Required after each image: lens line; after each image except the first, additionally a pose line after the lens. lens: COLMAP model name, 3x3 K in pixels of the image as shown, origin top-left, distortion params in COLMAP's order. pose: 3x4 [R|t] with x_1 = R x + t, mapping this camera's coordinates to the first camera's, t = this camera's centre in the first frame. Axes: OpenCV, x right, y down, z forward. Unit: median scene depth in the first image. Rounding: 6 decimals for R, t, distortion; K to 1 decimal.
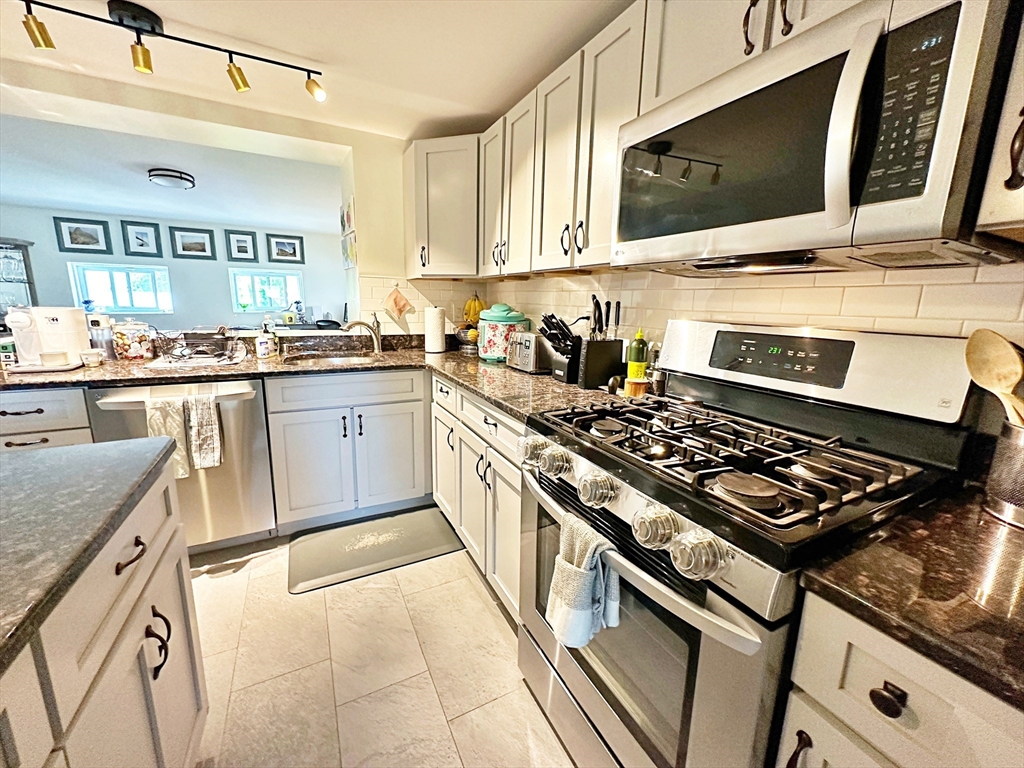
lens RADIAL K [[411.1, 0, 513.4], [0, 411.1, 385.0], [0, 0, 1]] dist [-0.002359, 0.000406]
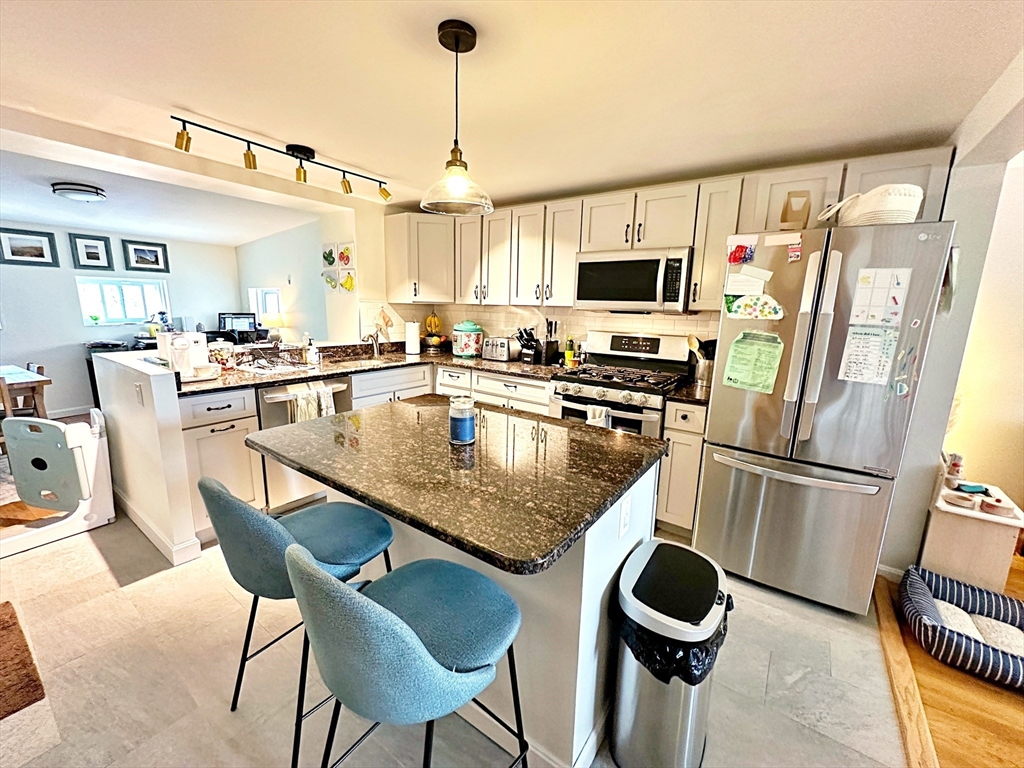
lens RADIAL K [[411.1, 0, 513.4], [0, 411.1, 385.0], [0, 0, 1]] dist [-0.002359, 0.000406]
pose [[0.890730, -0.088132, 0.445906, -0.696882], [0.087264, 0.995931, 0.022528, 0.033923], [-0.446077, 0.018845, 0.894796, -0.563417]]
